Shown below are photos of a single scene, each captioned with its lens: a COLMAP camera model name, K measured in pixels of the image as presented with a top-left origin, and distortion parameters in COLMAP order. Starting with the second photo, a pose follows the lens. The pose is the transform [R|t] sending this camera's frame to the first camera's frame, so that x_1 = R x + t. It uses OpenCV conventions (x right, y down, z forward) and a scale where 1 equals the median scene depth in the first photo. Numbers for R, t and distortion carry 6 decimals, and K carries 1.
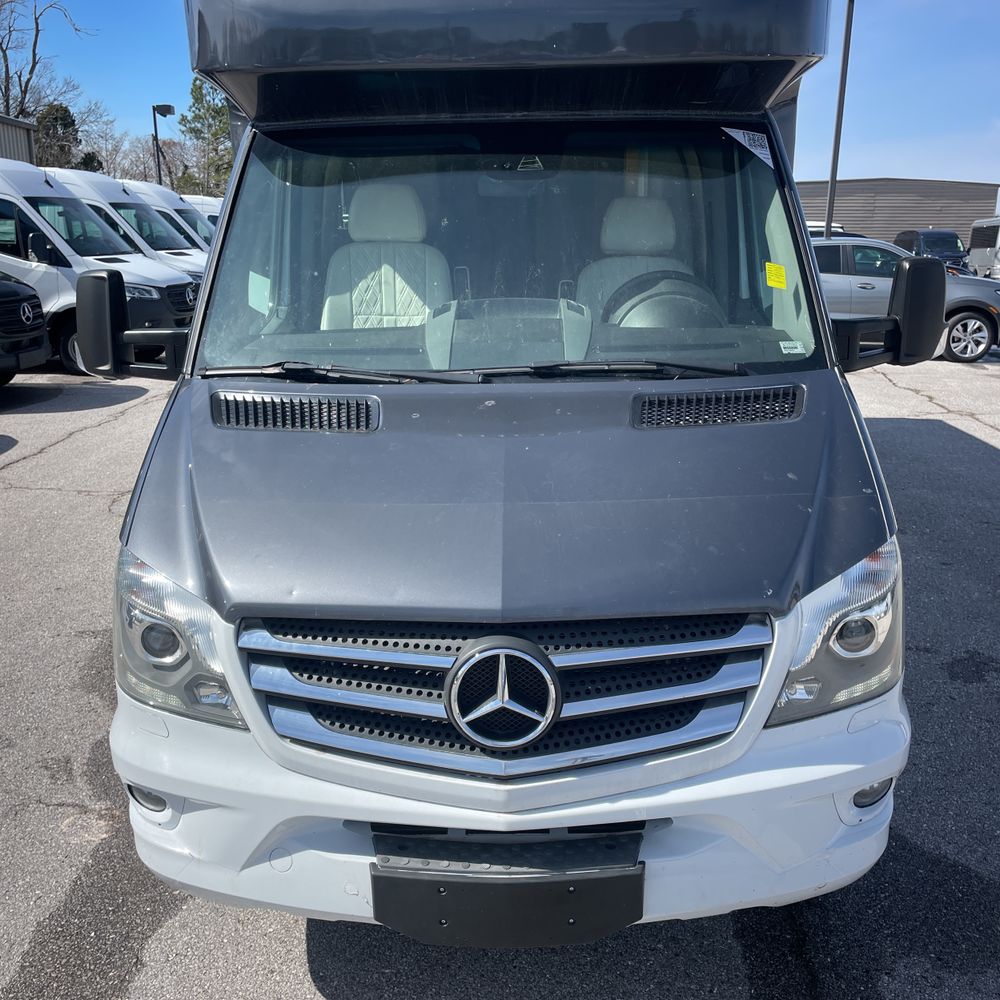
lens RADIAL K [[1018.7, 0, 509.3], [0, 1018.7, 532.1], [0, 0, 1]] dist [0.048363, 0.000000]
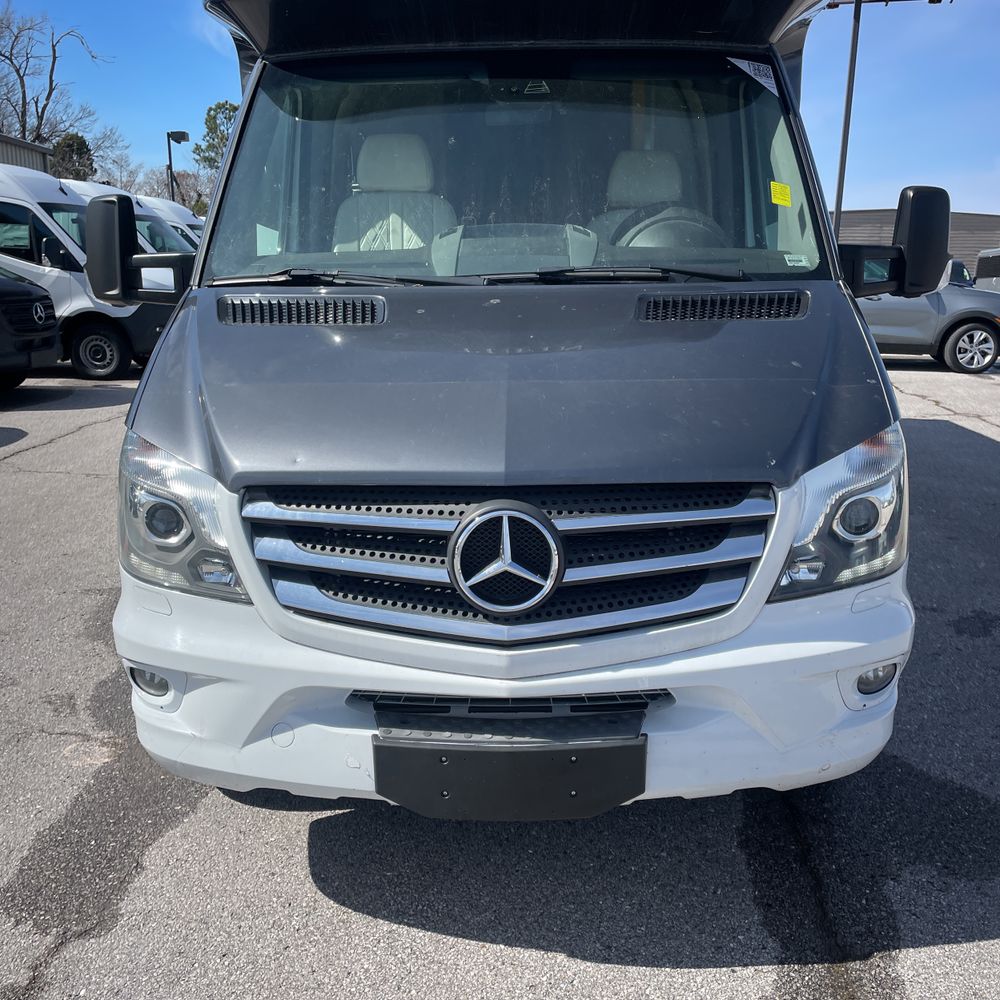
lens RADIAL K [[1018.7, 0, 512.9], [0, 1018.7, 528.4], [0, 0, 1]] dist [0.048363, 0.000000]
pose [[0.999980, 0.005018, -0.003895, 0.003294], [-0.005125, 0.999593, -0.028072, 0.117028], [0.003752, 0.028092, 0.999598, 0.000528]]
